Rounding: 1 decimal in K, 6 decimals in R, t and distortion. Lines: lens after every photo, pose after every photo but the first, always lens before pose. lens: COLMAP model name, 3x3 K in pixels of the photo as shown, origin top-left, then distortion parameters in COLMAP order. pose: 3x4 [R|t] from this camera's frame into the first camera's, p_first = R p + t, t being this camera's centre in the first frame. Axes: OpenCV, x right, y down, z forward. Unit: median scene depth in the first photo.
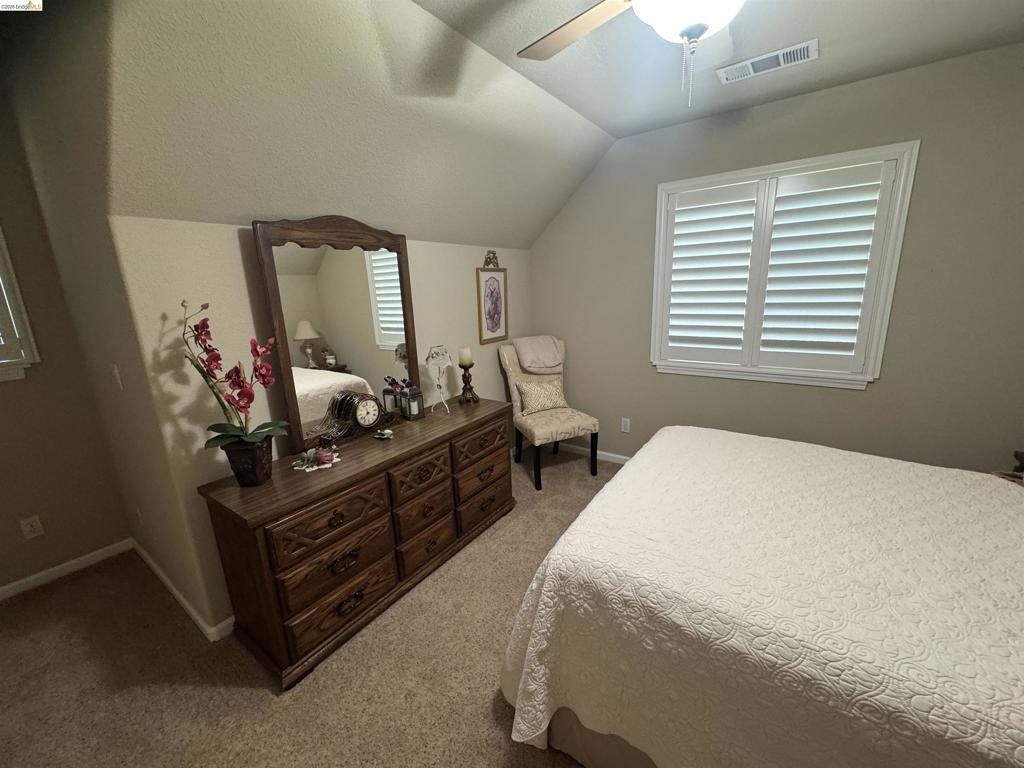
lens RADIAL K [[410.2, 0, 511.1], [0, 410.2, 385.1], [0, 0, 1]] dist [-0.004384, 0.000043]
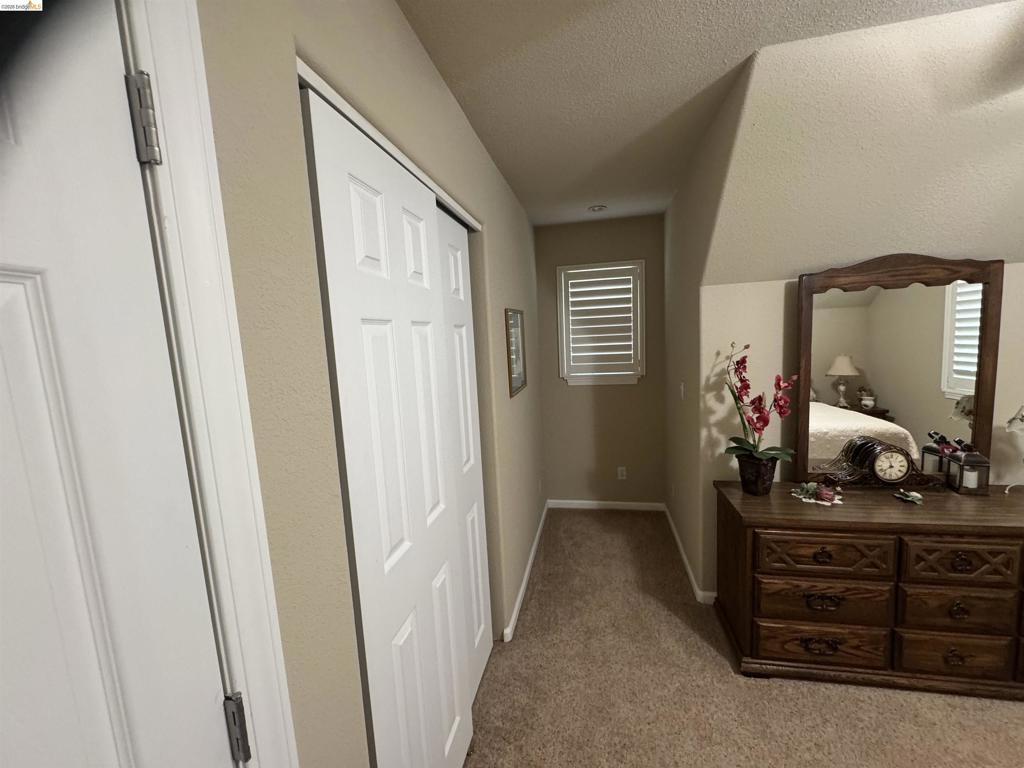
lens RADIAL K [[409.0, 0, 513.8], [0, 409.0, 384.5], [0, 0, 1]] dist [-0.002522, 0.000301]
pose [[0.407456, 0.117305, -0.905660, 0.123009], [-0.180219, 0.982542, 0.046183, -0.000723], [0.895266, 0.144400, 0.421483, -0.169396]]
